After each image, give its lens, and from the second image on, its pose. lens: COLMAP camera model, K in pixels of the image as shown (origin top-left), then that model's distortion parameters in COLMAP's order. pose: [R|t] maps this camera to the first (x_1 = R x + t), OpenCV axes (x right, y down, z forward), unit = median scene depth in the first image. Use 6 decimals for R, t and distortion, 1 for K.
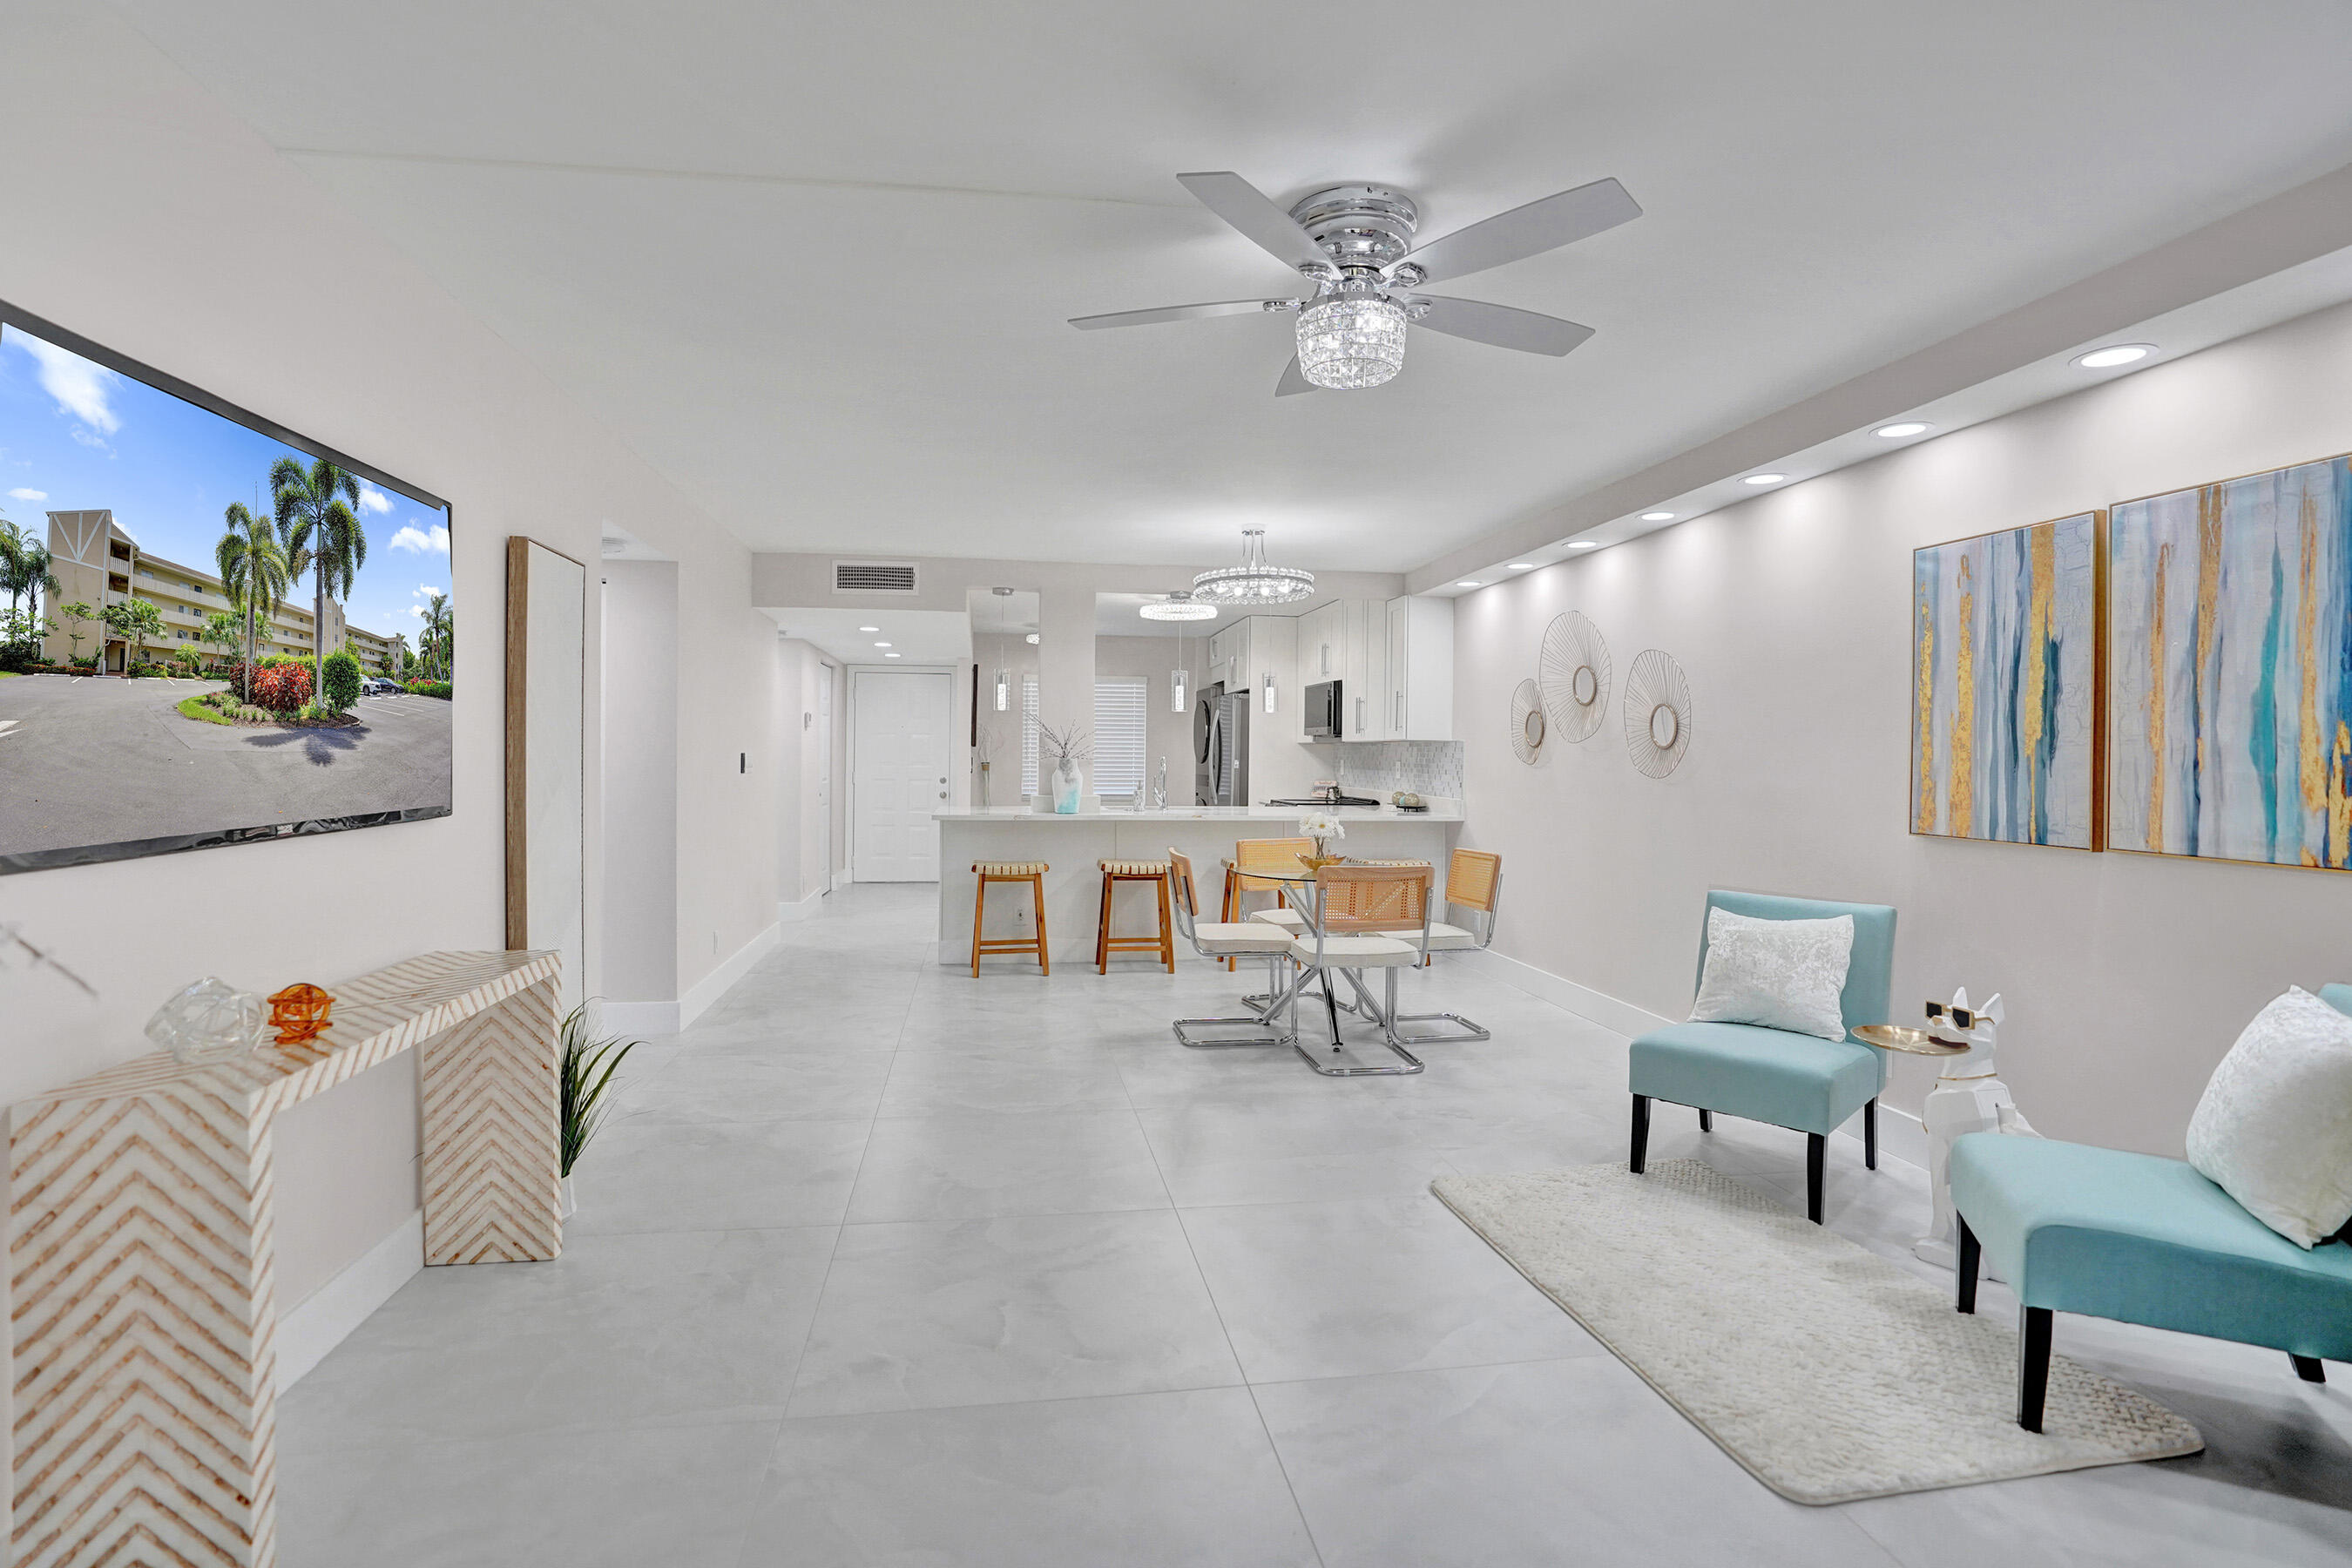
lens RADIAL K [[1094.2, 0, 1188.4], [0, 1094.2, 756.8], [0, 0, 1]] dist [-0.031771, 0.001272]
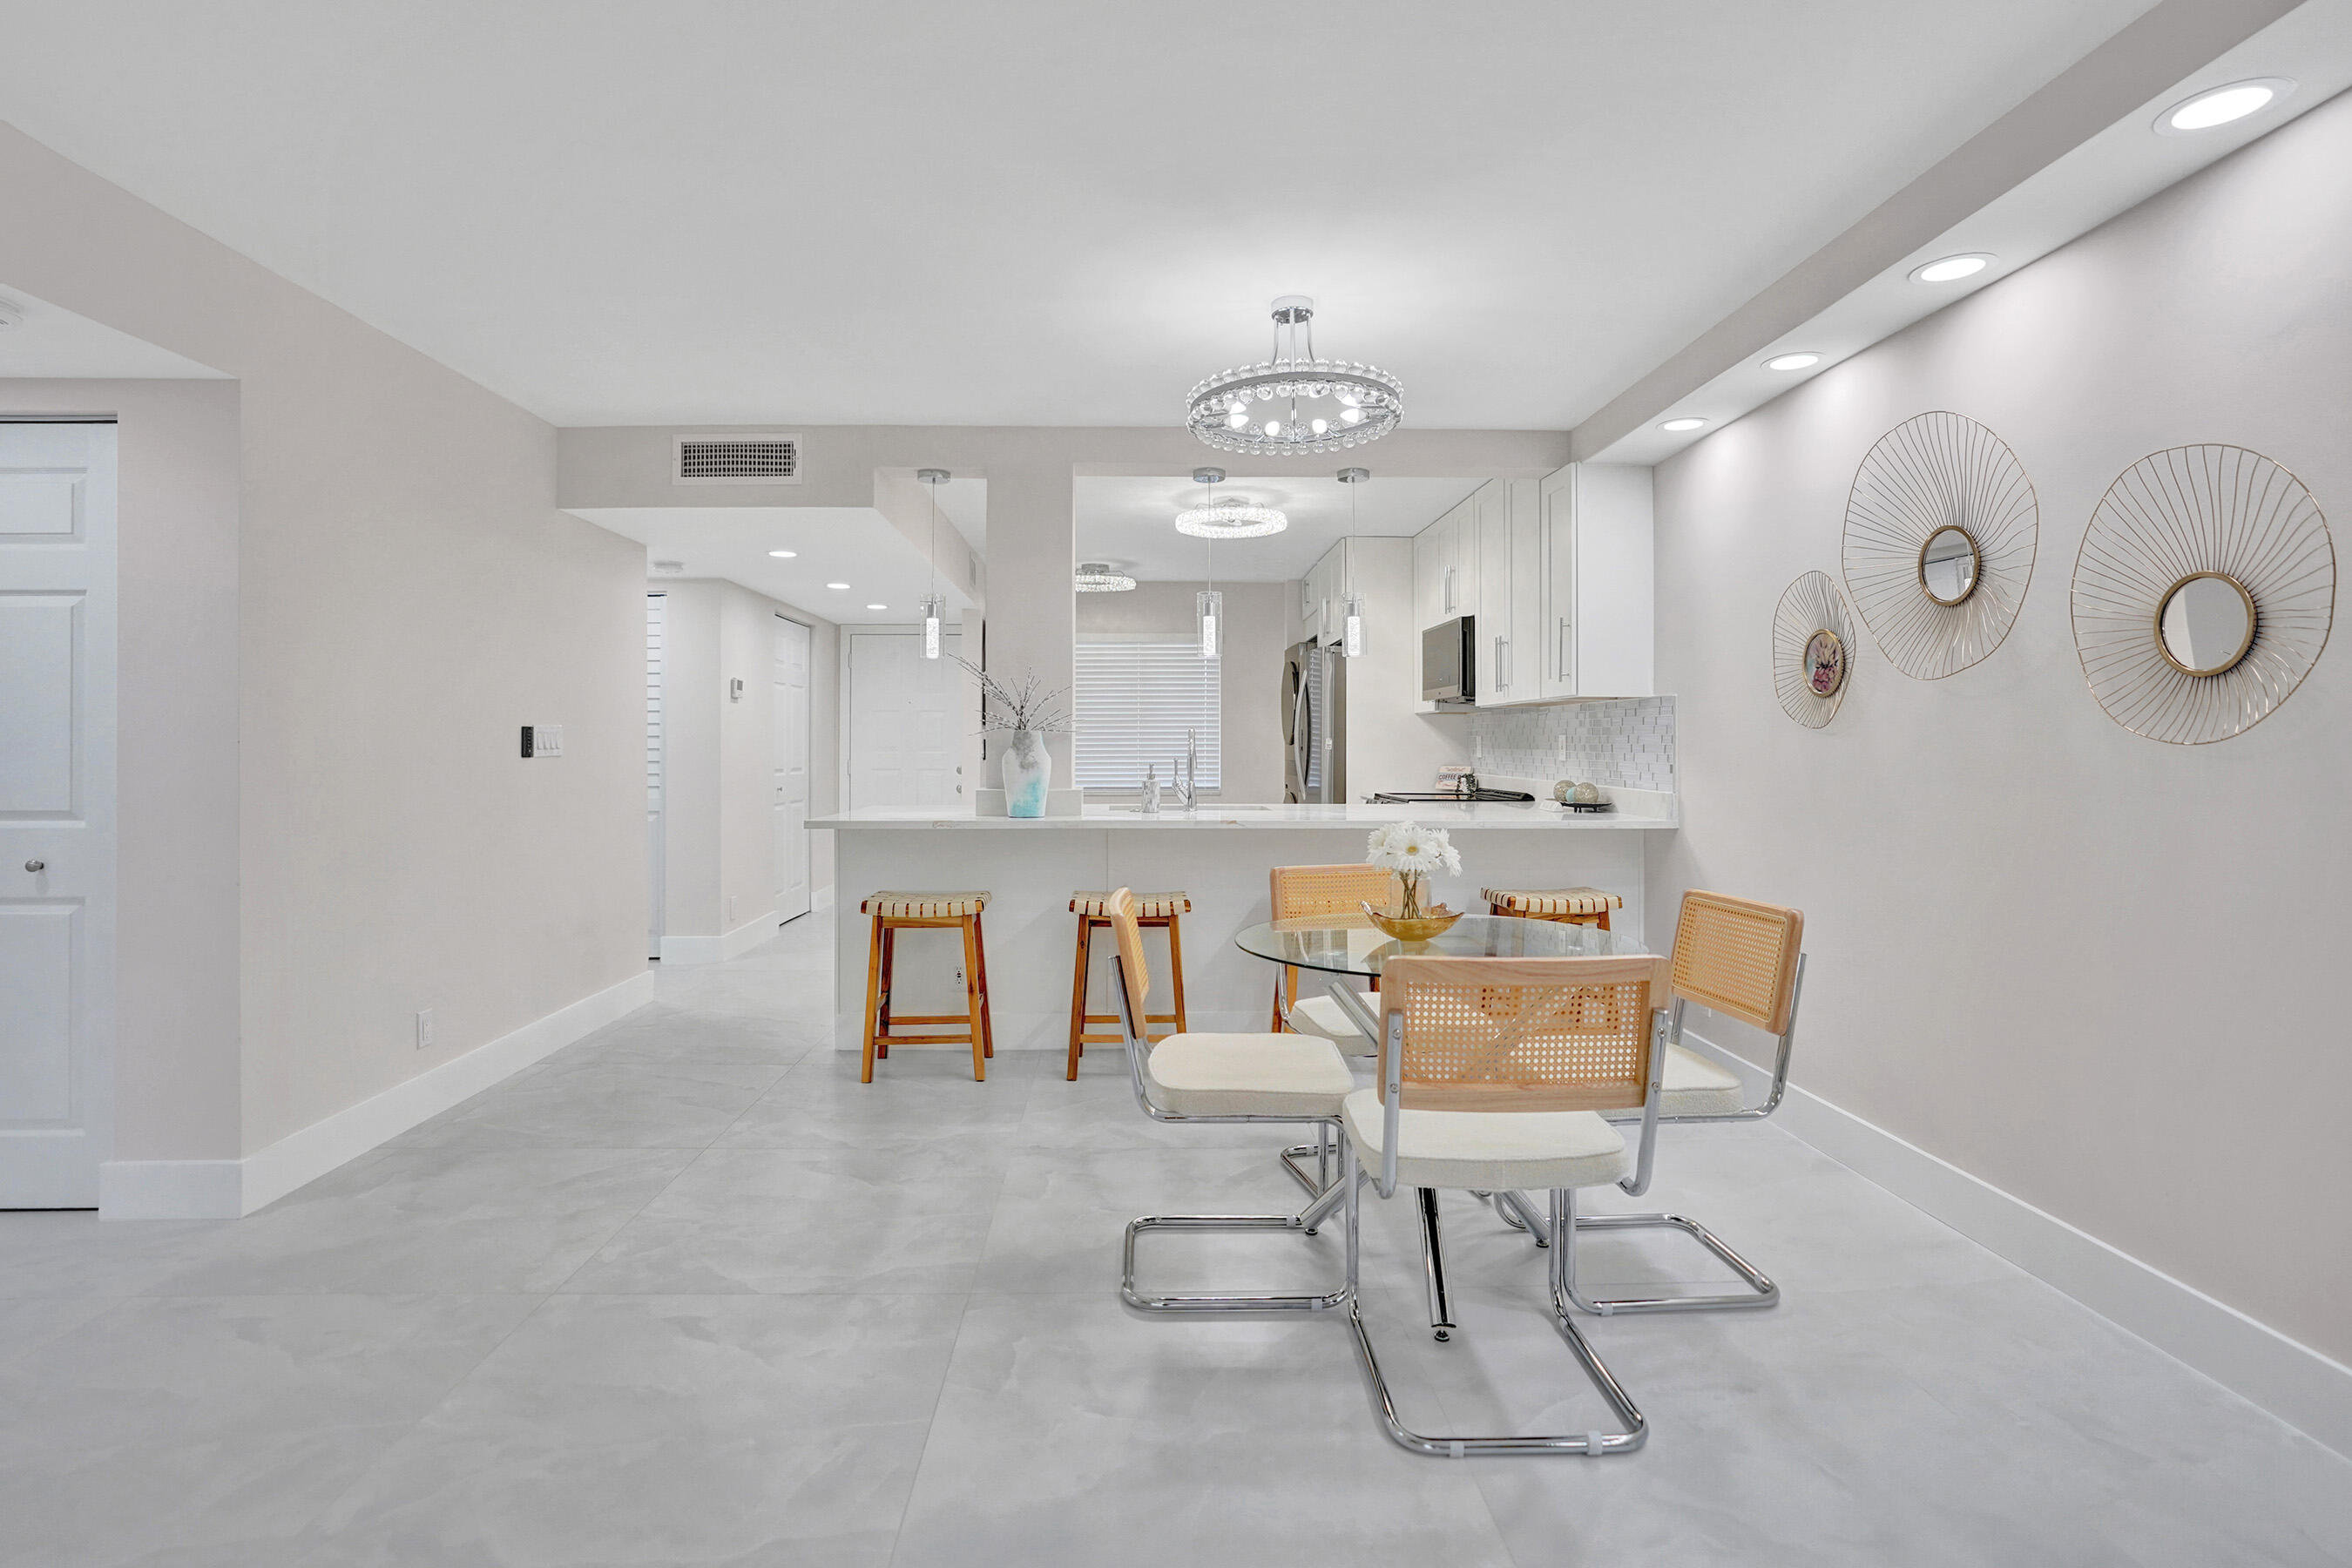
lens RADIAL K [[1130.6, 0, 1178.3], [0, 1130.6, 730.3], [0, 0, 1]] dist [-0.033132, 0.000753]
pose [[0.991000, -0.011300, -0.133386, 0.063797], [0.009285, 0.999833, -0.015718, 0.011981], [0.133541, 0.014338, 0.990940, 0.356640]]
